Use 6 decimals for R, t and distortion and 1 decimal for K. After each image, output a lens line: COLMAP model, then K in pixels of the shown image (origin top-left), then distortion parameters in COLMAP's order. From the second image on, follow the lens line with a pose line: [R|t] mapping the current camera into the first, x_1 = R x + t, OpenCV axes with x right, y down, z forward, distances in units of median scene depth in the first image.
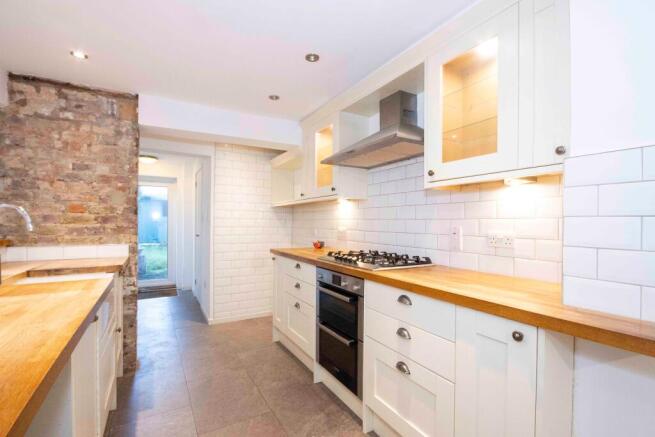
lens RADIAL K [[300.3, 0, 330.0], [0, 300.3, 218.5], [0, 0, 1]] dist [-0.018934, -0.002699]
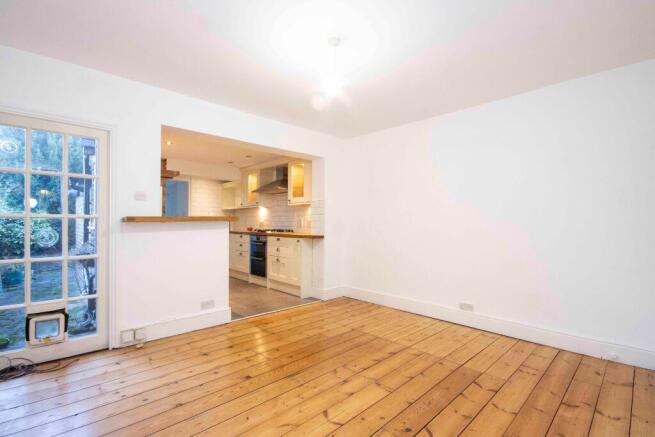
lens RADIAL K [[300.3, 0, 328.8], [0, 300.3, 220.4], [0, 0, 1]] dist [-0.018934, -0.002699]
pose [[0.970505, 0.000689, 0.241080, -0.009628], [-0.002393, 0.999974, 0.006775, 0.019827], [-0.241069, -0.007152, 0.970482, -1.543453]]
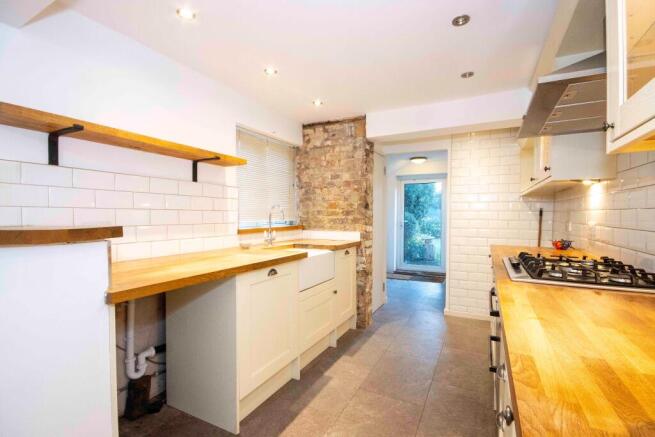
lens RADIAL K [[300.3, 0, 328.5], [0, 300.3, 218.8], [0, 0, 1]] dist [-0.018934, -0.002699]
pose [[0.533922, 0.007470, -0.845501, 0.388602], [0.011469, 0.999805, 0.016076, 0.007638], [0.845456, -0.018281, 0.533732, 0.185430]]
